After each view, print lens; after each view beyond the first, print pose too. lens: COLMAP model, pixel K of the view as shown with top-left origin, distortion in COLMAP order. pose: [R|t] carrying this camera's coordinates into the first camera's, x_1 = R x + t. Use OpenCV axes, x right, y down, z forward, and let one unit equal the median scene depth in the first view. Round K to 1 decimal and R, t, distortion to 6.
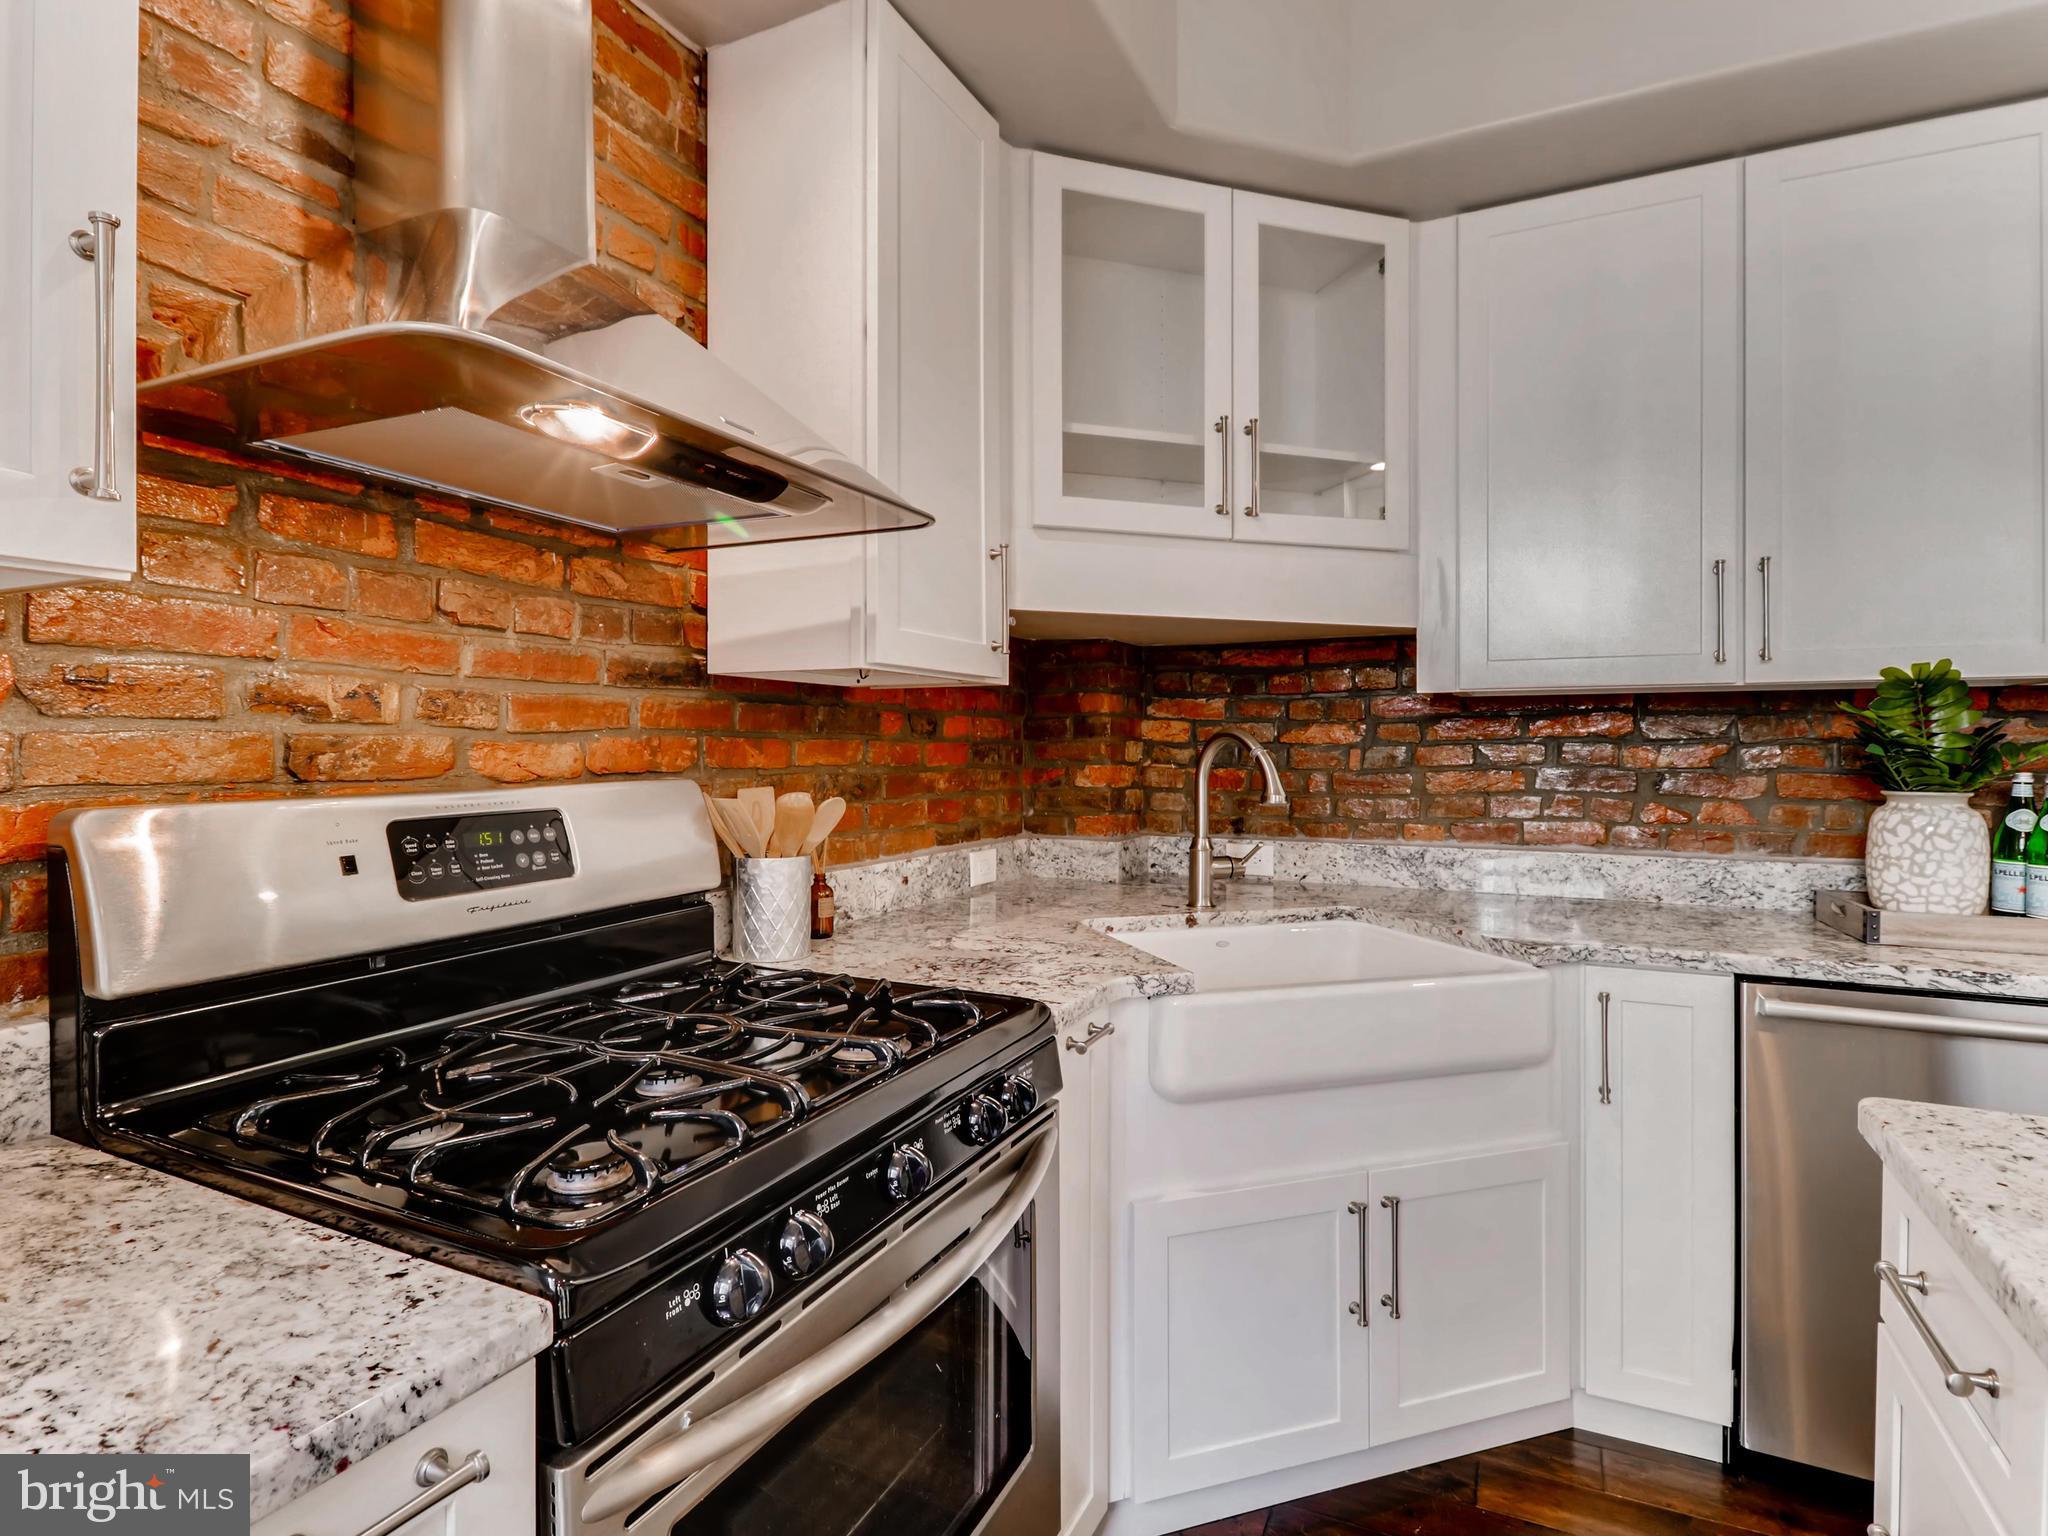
lens RADIAL K [[1056.0, 0, 1033.9], [0, 1056.0, 747.6], [0, 0, 1]] dist [0.022077, -0.016050]
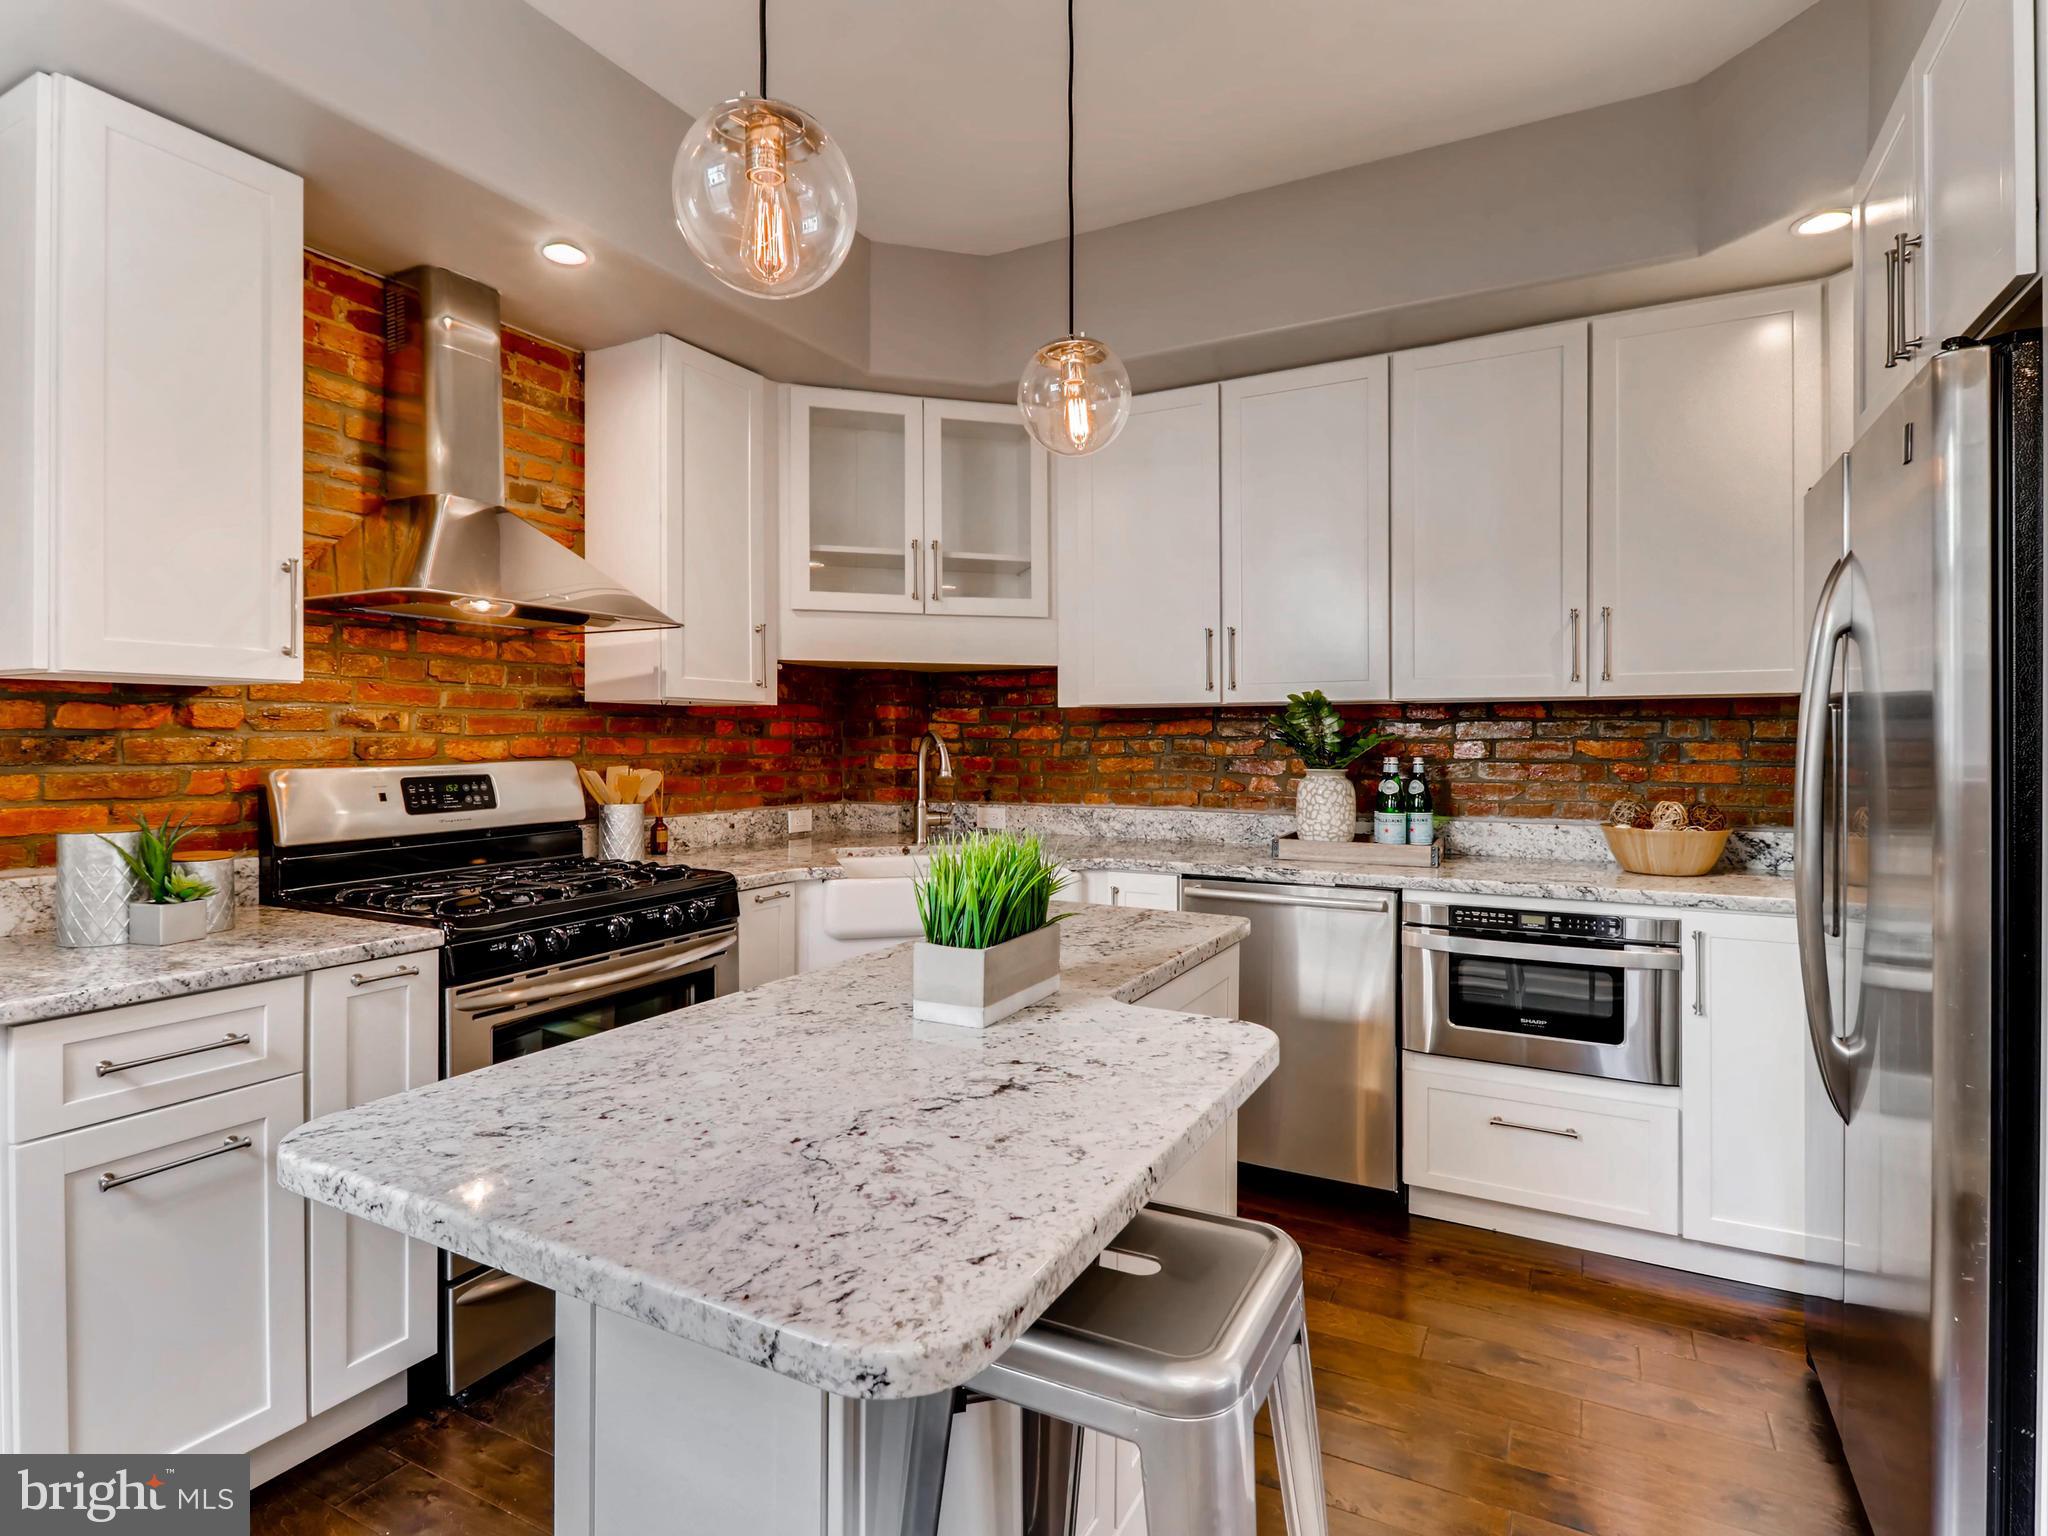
lens RADIAL K [[1053.0, 0, 1033.1], [0, 1053.0, 738.9], [0, 0, 1]] dist [0.022443, -0.014752]
pose [[0.999162, -0.001234, -0.040915, 0.453357], [0.001169, 0.999998, -0.001609, -0.002889], [0.040917, 0.001560, 0.999161, -0.652353]]
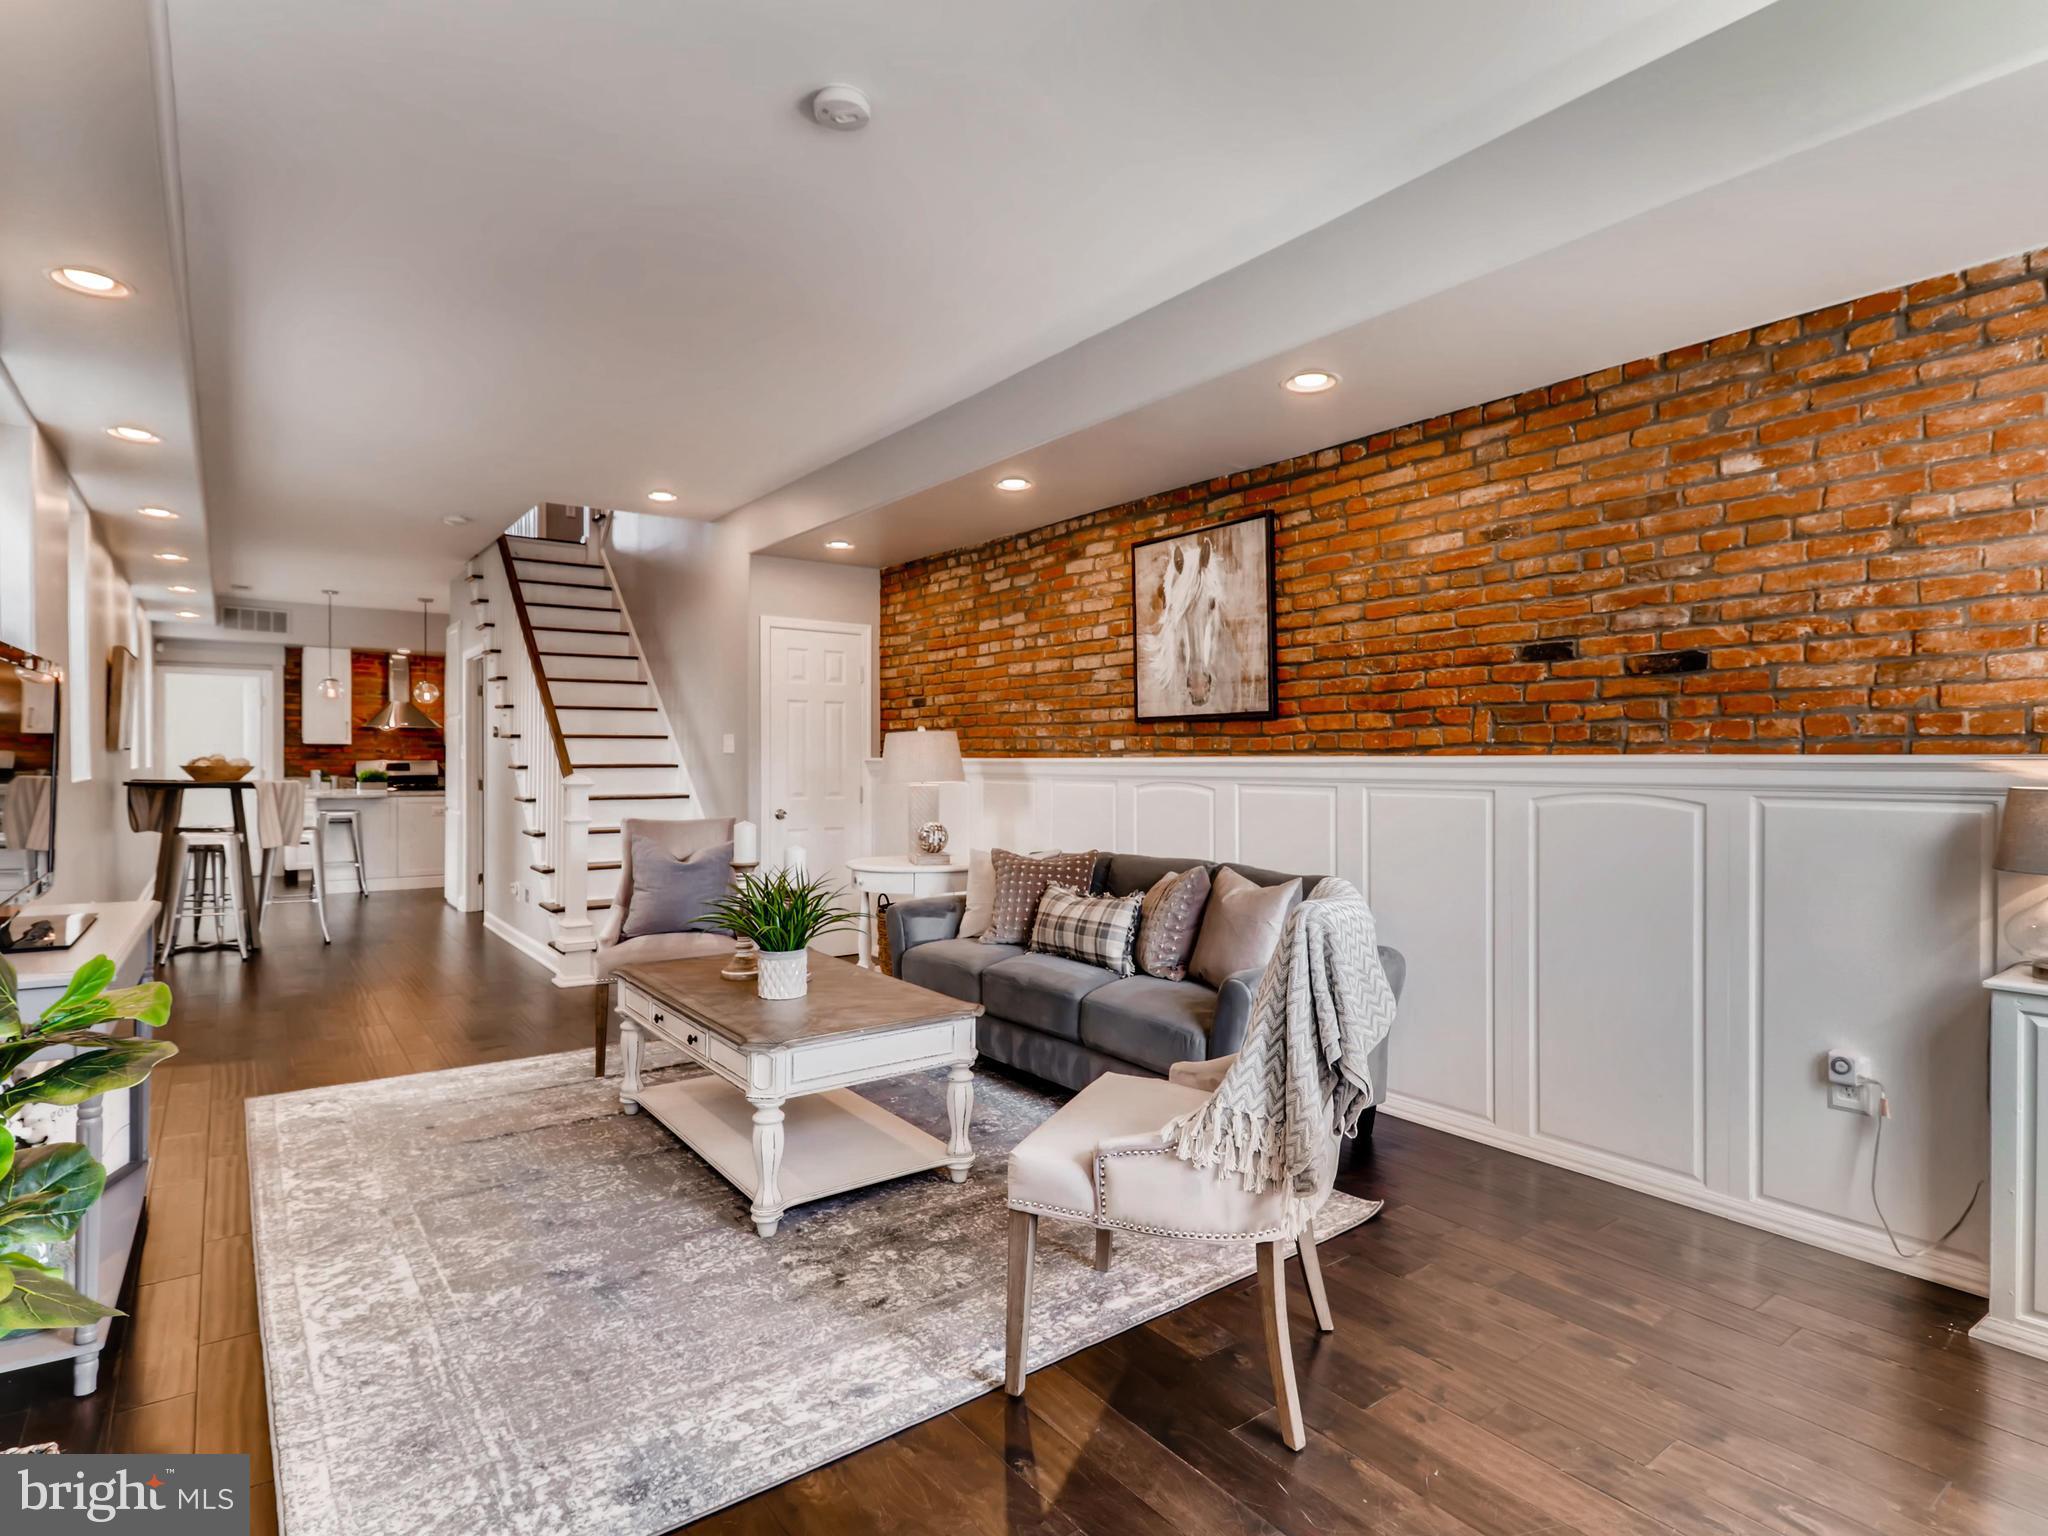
lens RADIAL K [[1066.1, 0, 1024.0], [0, 1066.1, 768.0], [0, 0, 1]] dist [0.021598, -0.016888]
pose [[0.882532, 0.009113, -0.470164, 5.582655], [-0.006144, 0.999950, 0.007850, 0.000079], [0.470213, -0.004039, 0.882544, -2.999446]]
